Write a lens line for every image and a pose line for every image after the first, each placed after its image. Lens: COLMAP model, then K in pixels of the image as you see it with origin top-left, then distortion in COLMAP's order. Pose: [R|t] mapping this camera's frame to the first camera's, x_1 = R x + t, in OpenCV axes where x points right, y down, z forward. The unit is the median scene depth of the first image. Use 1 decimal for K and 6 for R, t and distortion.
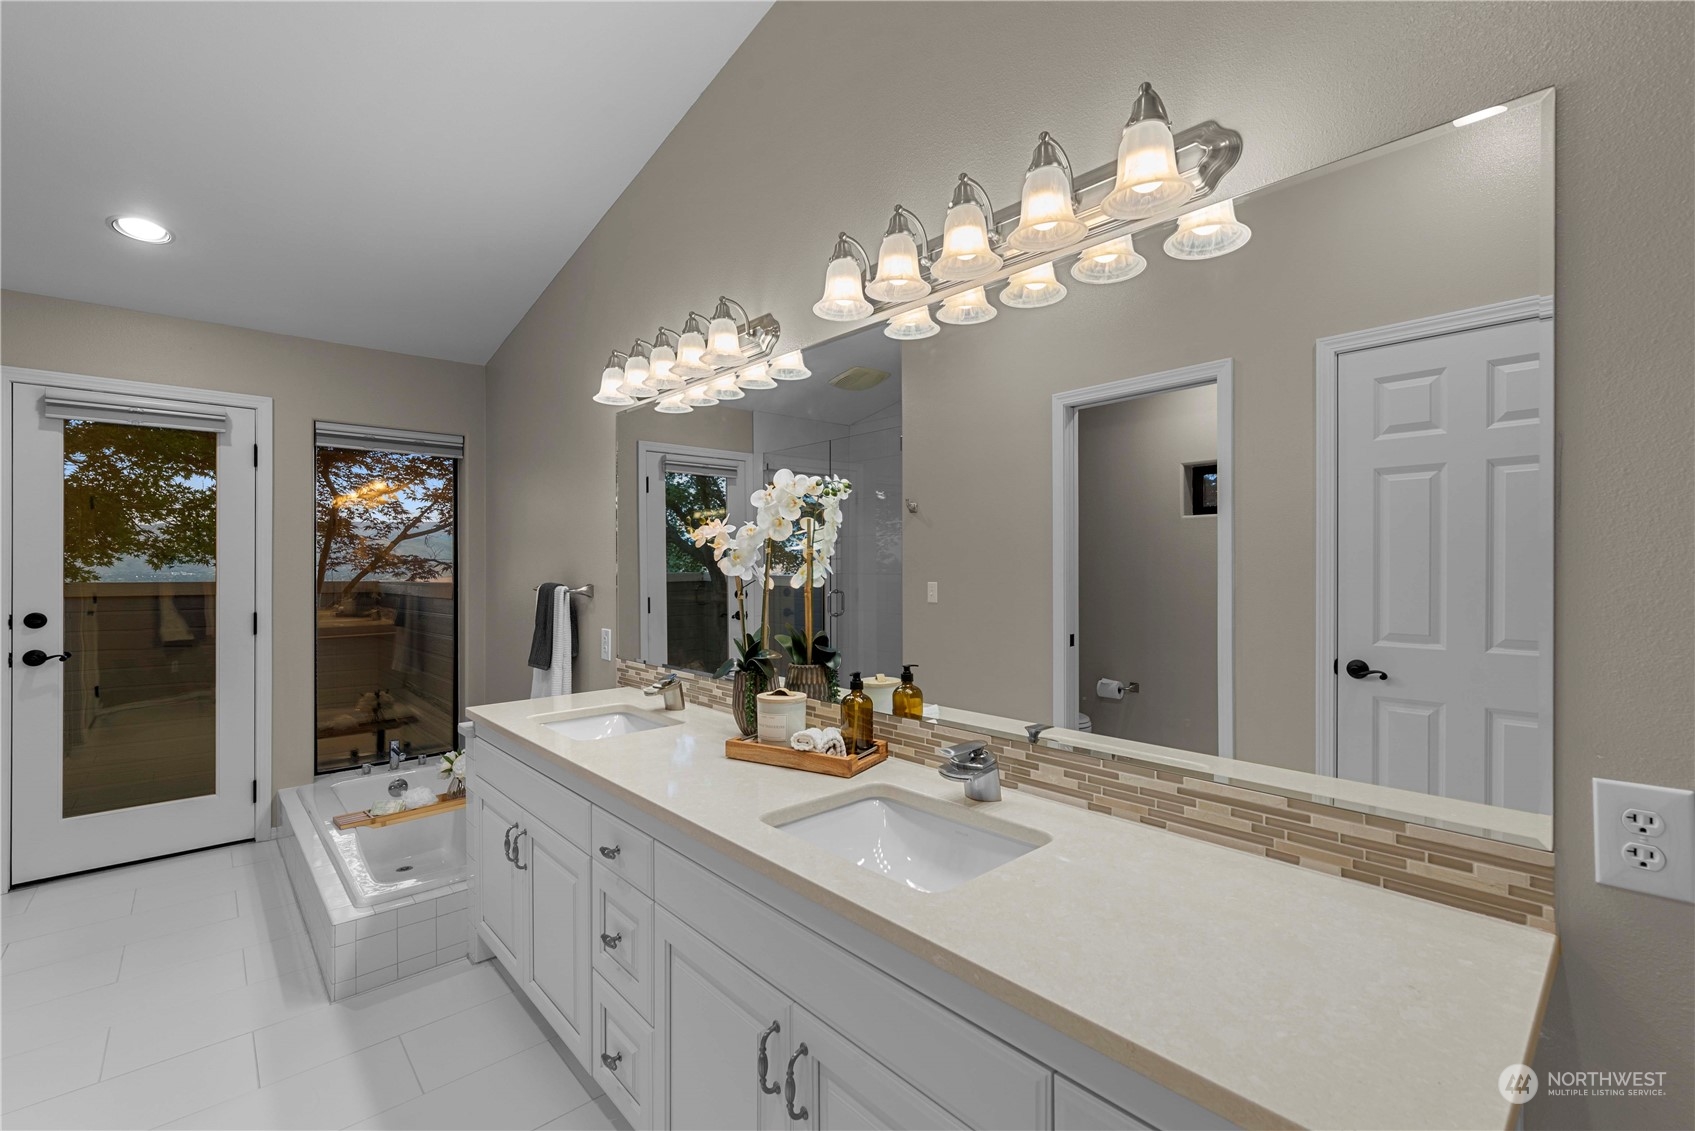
lens RADIAL K [[745.4, 0, 845.1], [0, 745.4, 571.7], [0, 0, 1]] dist [0.006799, -0.002568]
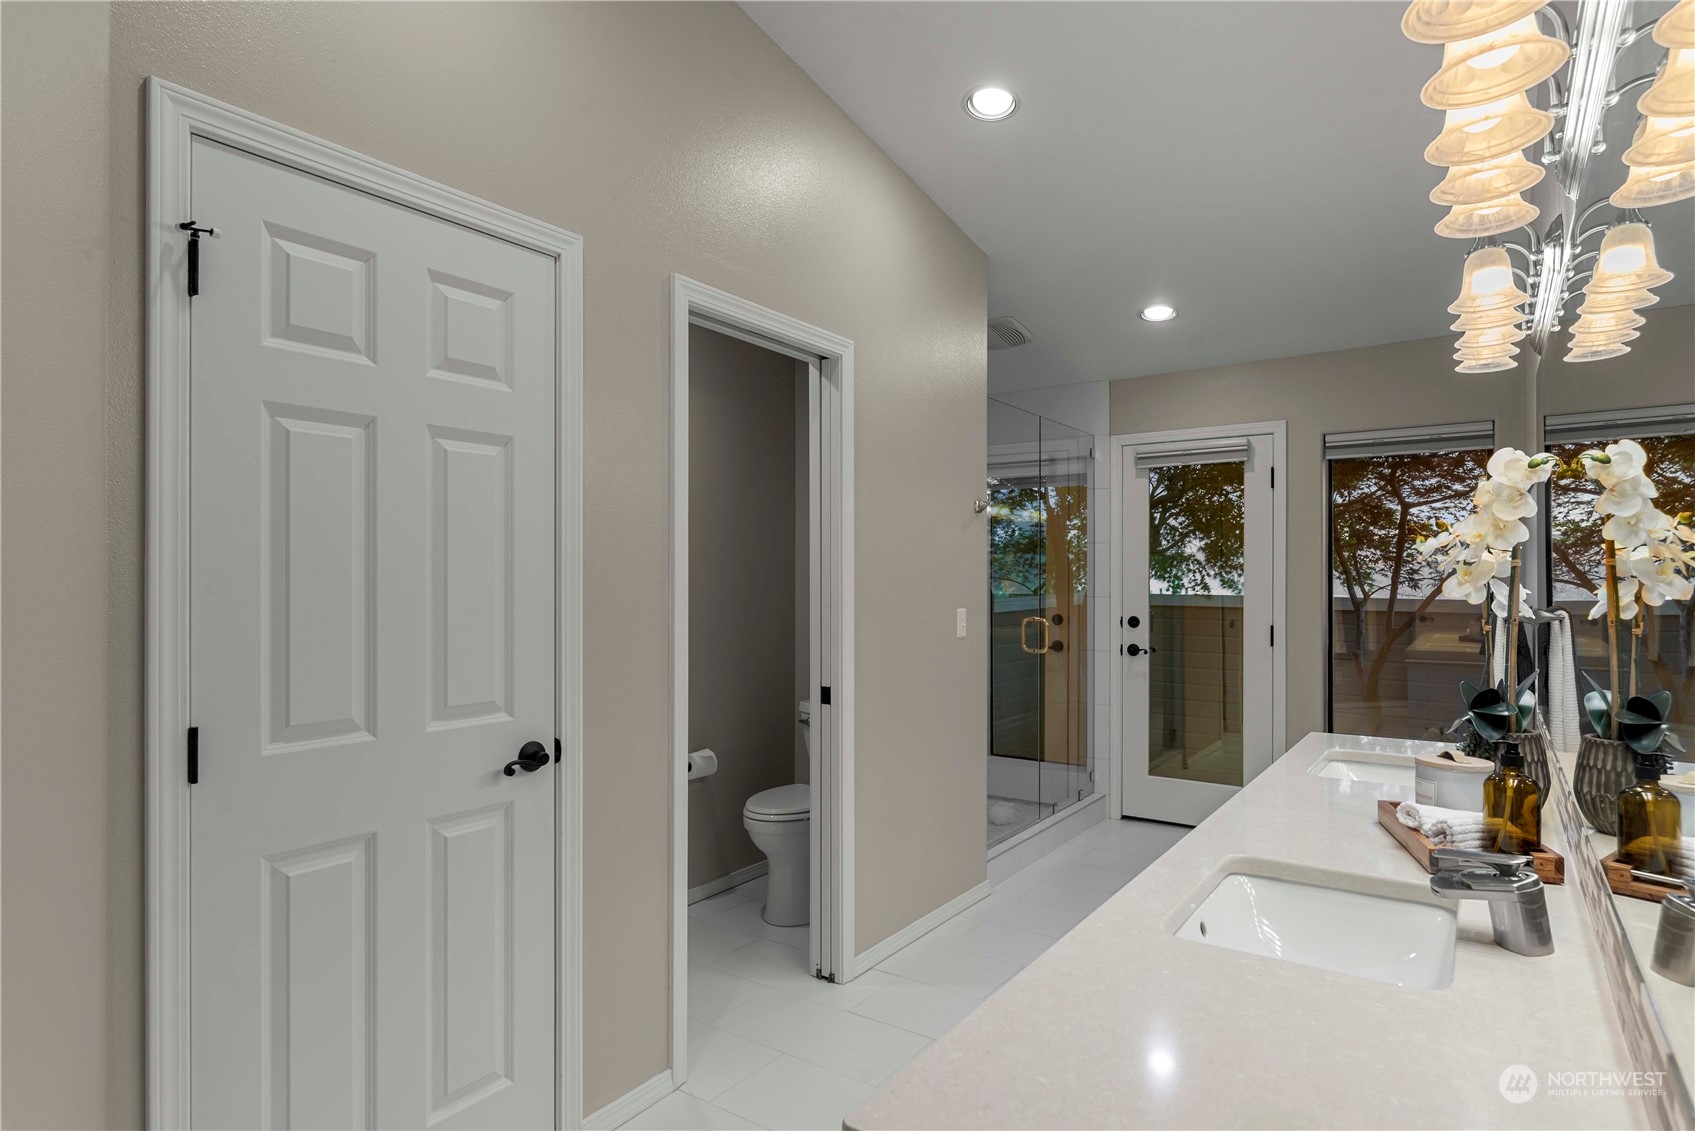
lens RADIAL K [[926.5, 0, 845.2], [0, 926.5, 570.3], [0, 0, 1]] dist [0.006635, 0.000420]
pose [[0.232844, -0.008488, -0.972477, 0.396522], [-0.006853, 0.999923, -0.010368, -0.005601], [0.972490, 0.009078, 0.232768, 0.113004]]
